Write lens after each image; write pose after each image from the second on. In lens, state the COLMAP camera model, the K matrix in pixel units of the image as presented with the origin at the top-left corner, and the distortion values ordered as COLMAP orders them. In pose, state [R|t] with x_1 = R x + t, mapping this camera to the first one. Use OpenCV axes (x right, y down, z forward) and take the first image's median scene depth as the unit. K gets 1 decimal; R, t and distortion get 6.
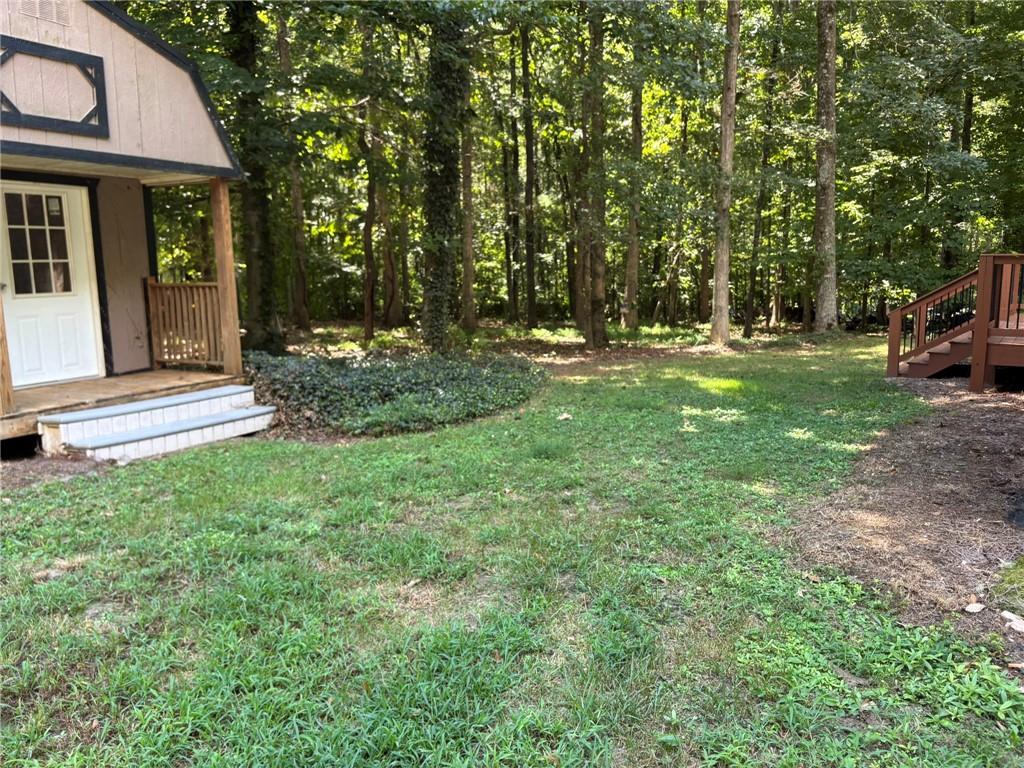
lens RADIAL K [[780.1, 0, 506.9], [0, 780.1, 388.1], [0, 0, 1]] dist [0.044261, -0.046376]
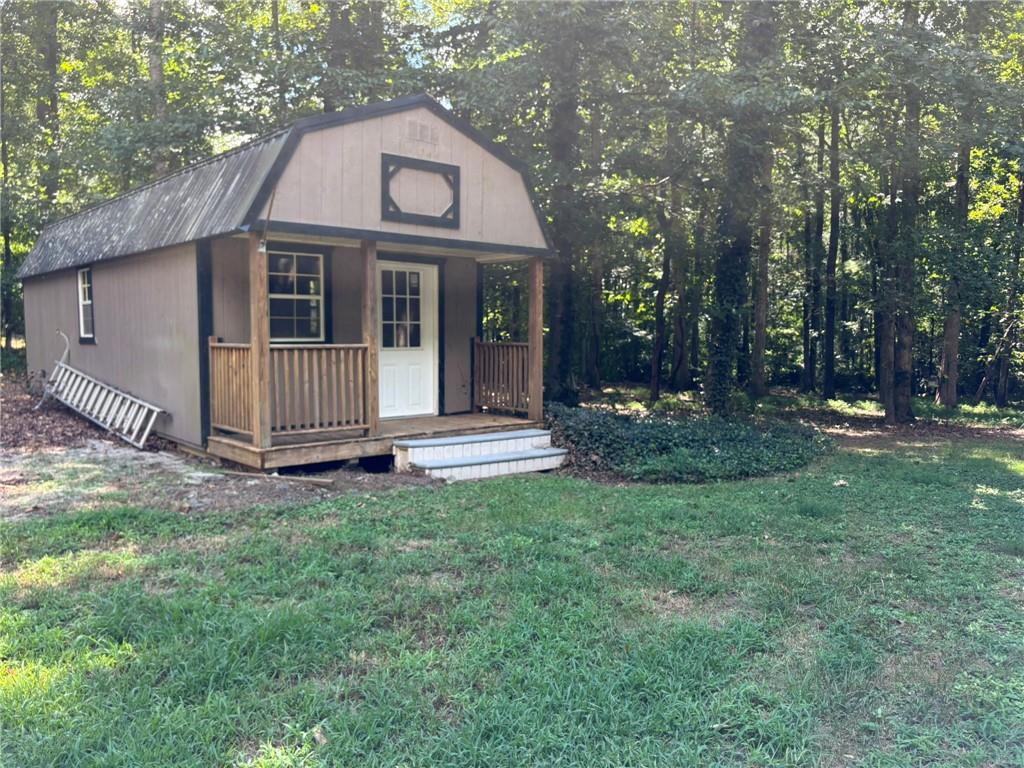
lens RADIAL K [[780.1, 0, 507.1], [0, 780.1, 388.7], [0, 0, 1]] dist [0.044261, -0.046376]
pose [[0.933233, 0.050038, -0.355770, 0.029258], [-0.078466, 0.994735, -0.065920, 0.017338], [0.350599, 0.089435, 0.932246, -0.122454]]
